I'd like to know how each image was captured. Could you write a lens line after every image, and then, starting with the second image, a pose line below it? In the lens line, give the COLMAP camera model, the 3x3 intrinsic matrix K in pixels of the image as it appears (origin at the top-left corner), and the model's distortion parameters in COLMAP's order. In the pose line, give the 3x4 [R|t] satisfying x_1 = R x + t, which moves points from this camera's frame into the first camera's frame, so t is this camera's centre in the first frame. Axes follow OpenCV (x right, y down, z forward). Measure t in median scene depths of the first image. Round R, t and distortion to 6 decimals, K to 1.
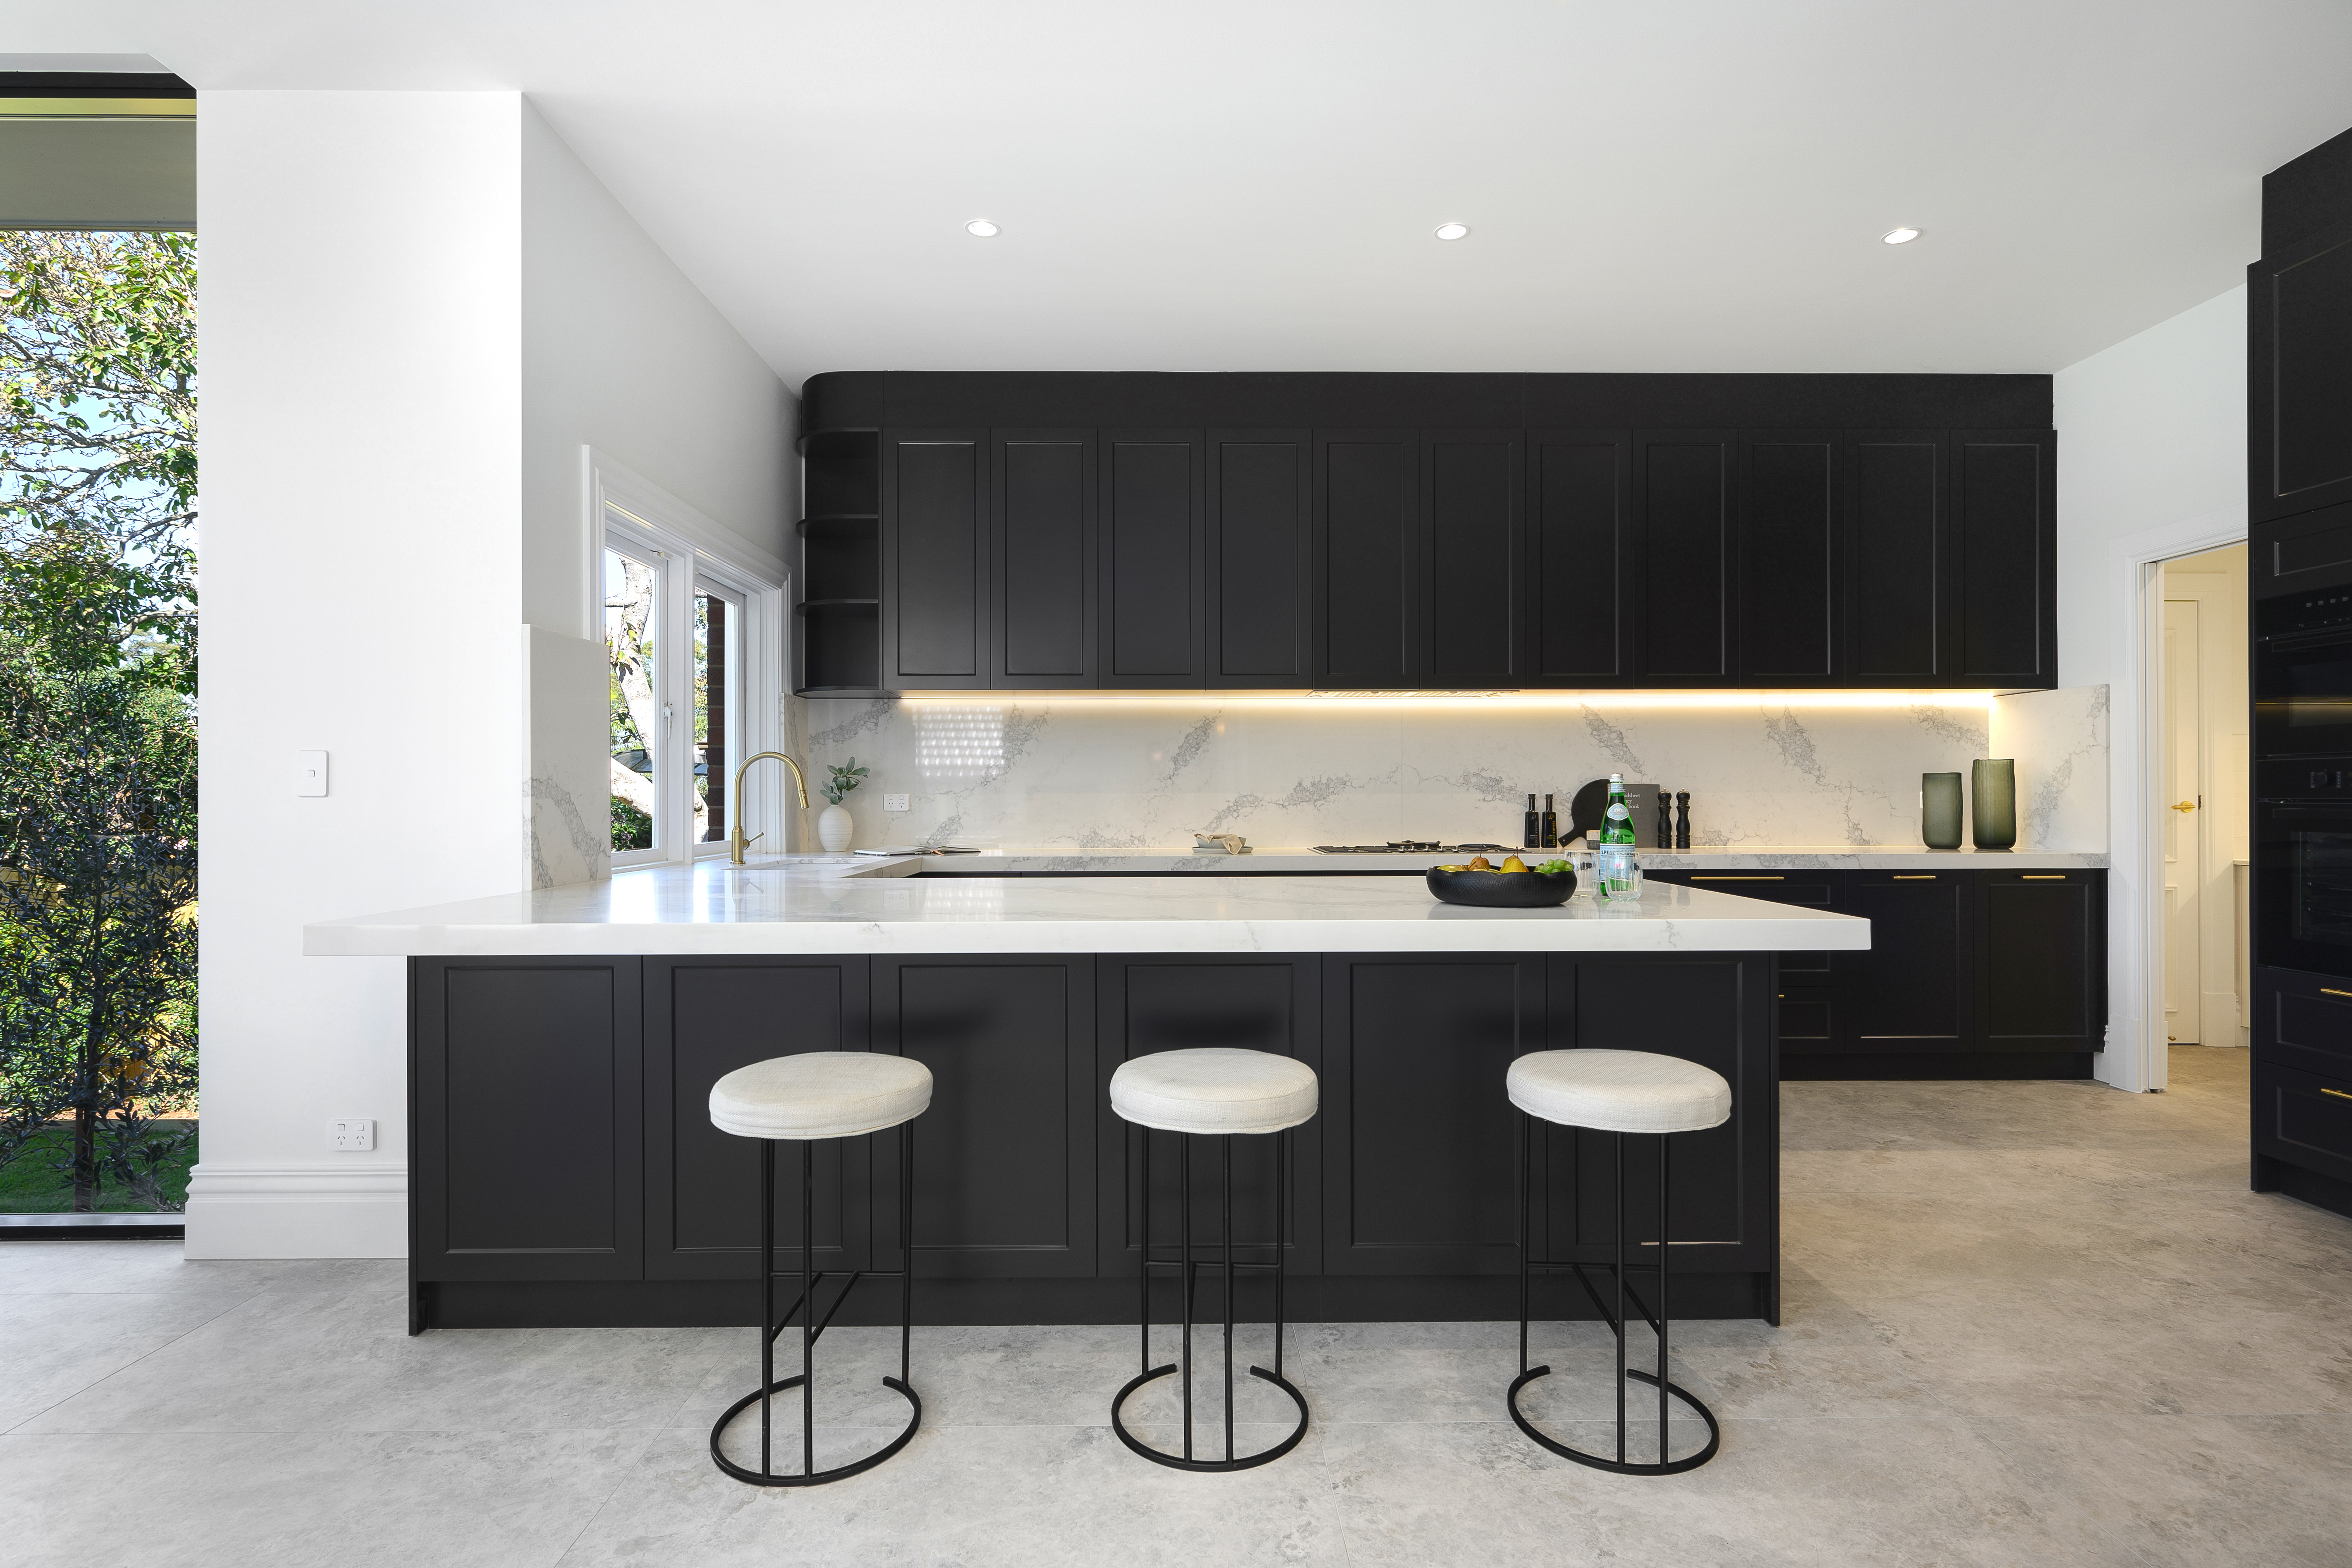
lens RADIAL K [[1150.4, 0, 1175.1], [0, 1150.4, 783.4], [0, 0, 1]] dist [0.002238, 0.001739]
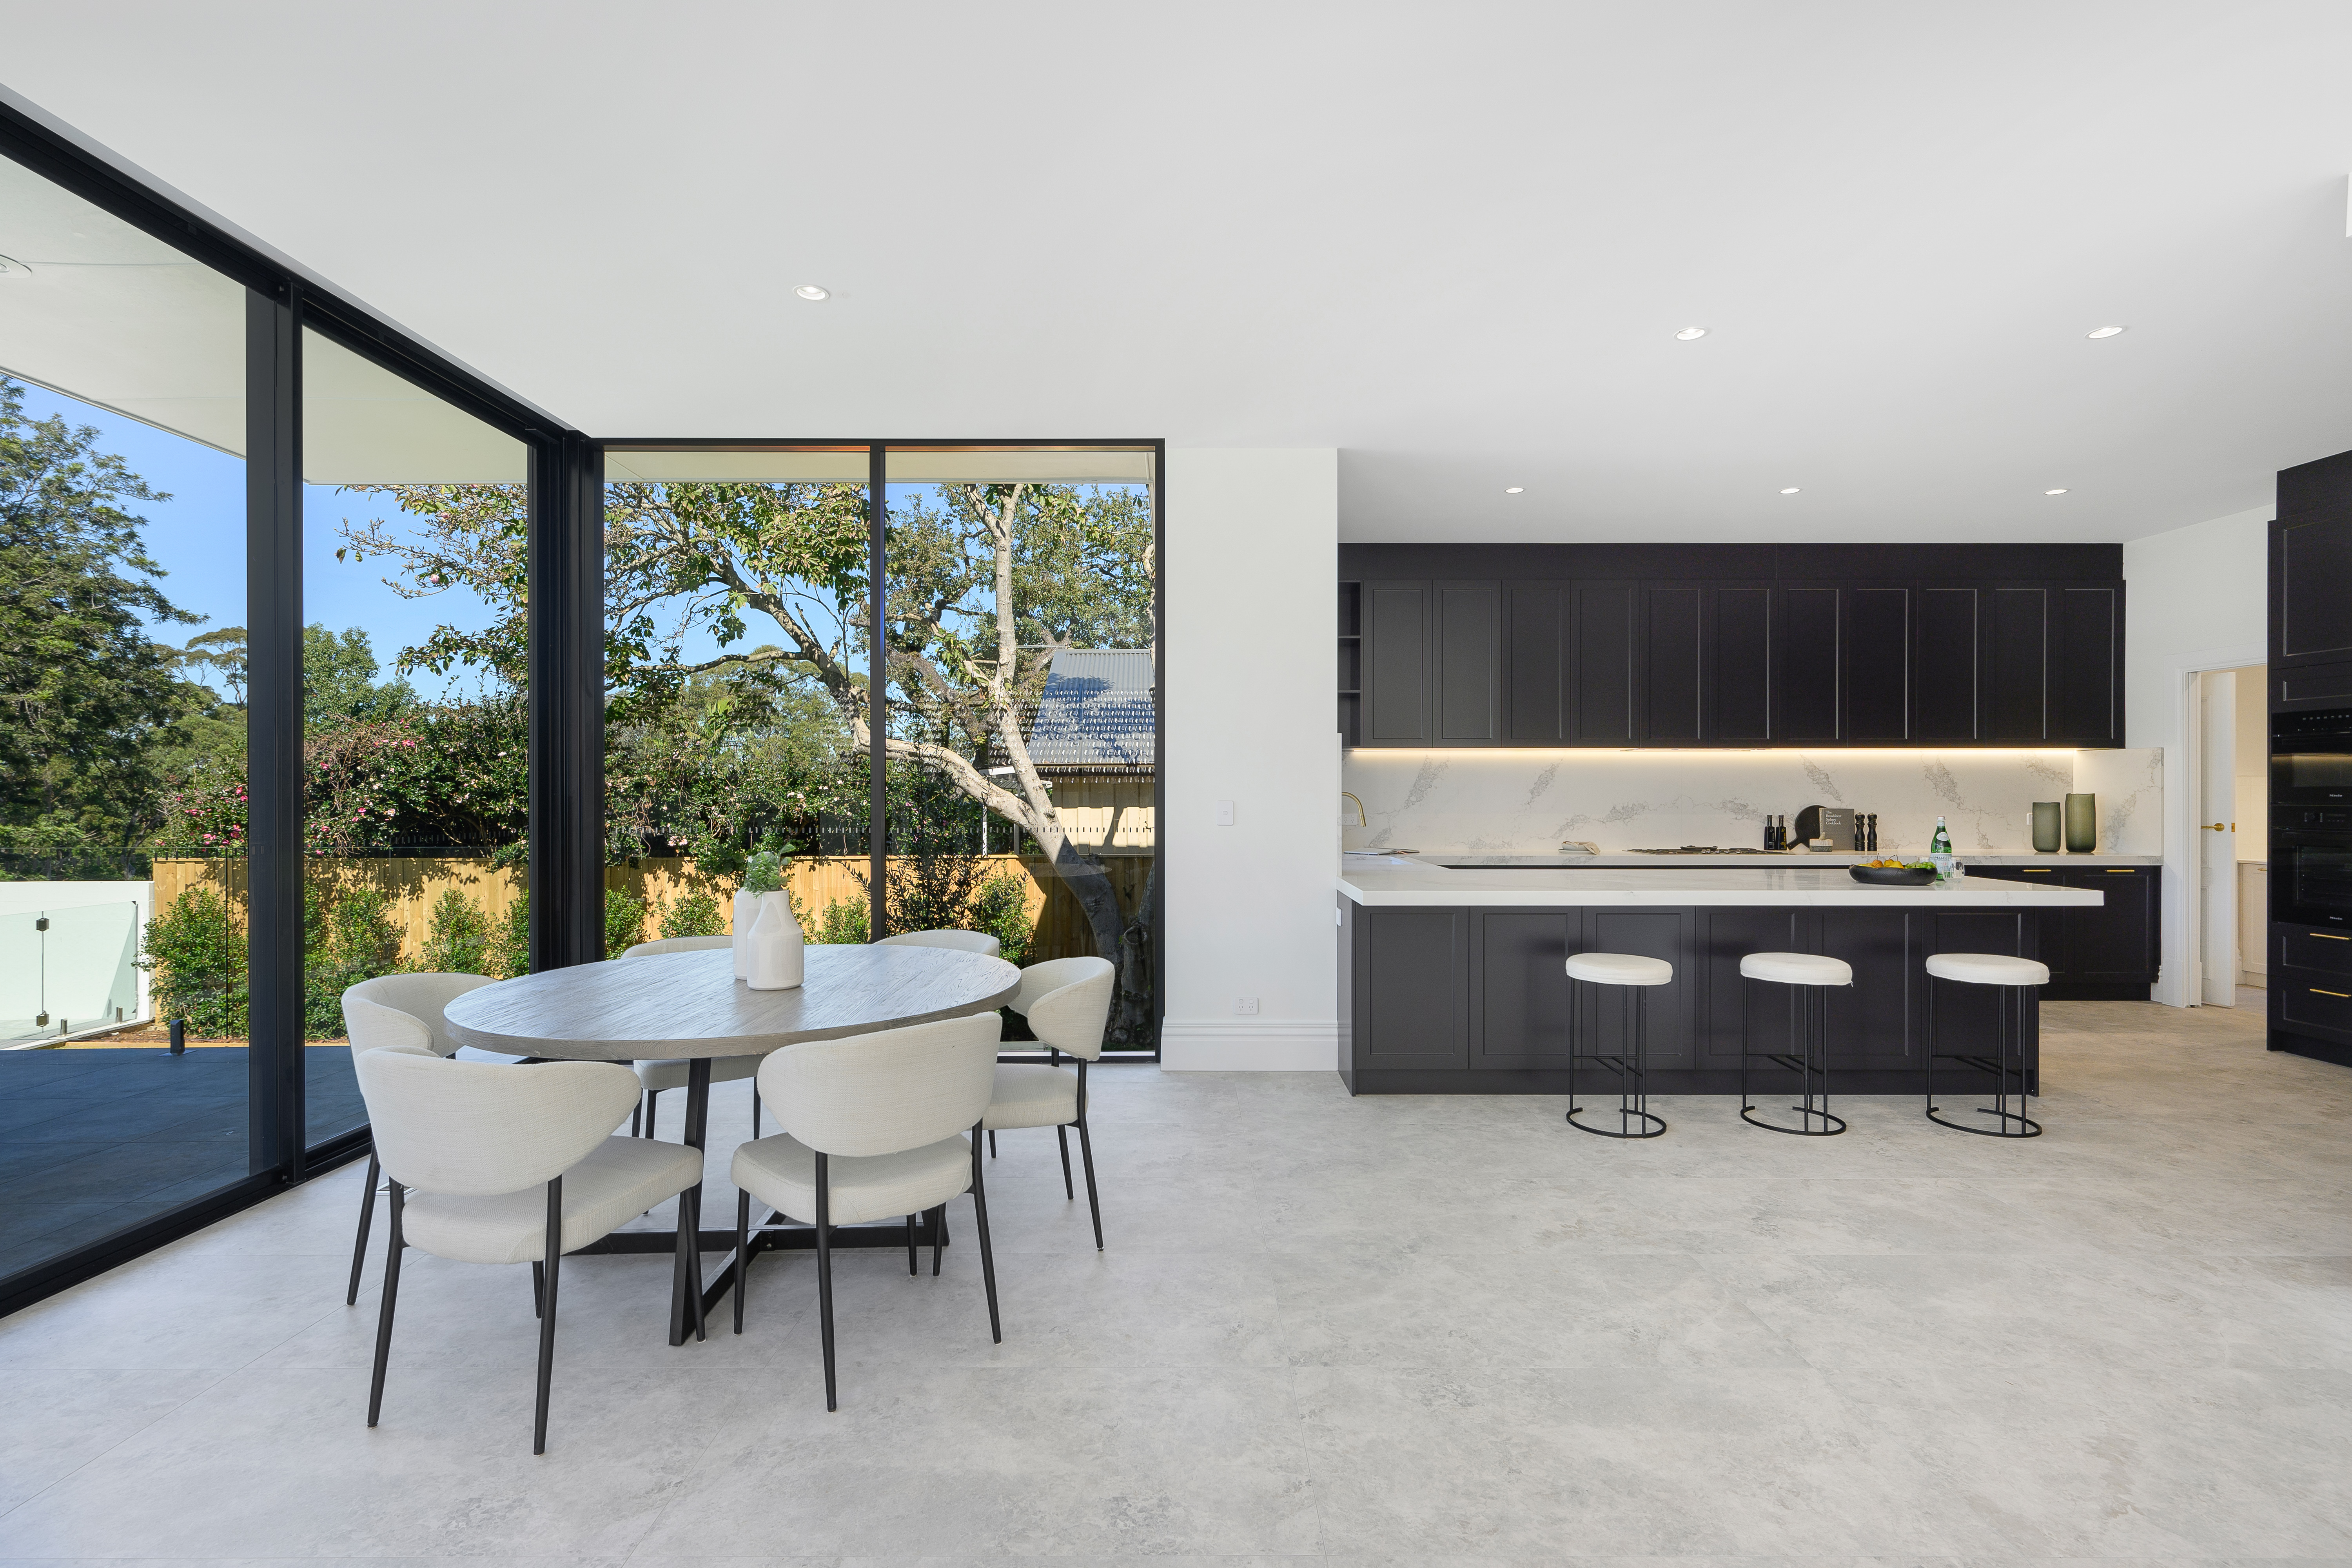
lens RADIAL K [[1087.3, 0, 1175.3], [0, 1087.3, 784.6], [0, 0, 1]] dist [0.014770, 0.000016]
pose [[0.999985, 0.002828, 0.004758, -0.510853], [-0.002850, 0.999986, 0.004480, -0.037199], [-0.004746, -0.004494, 0.999979, -0.463427]]
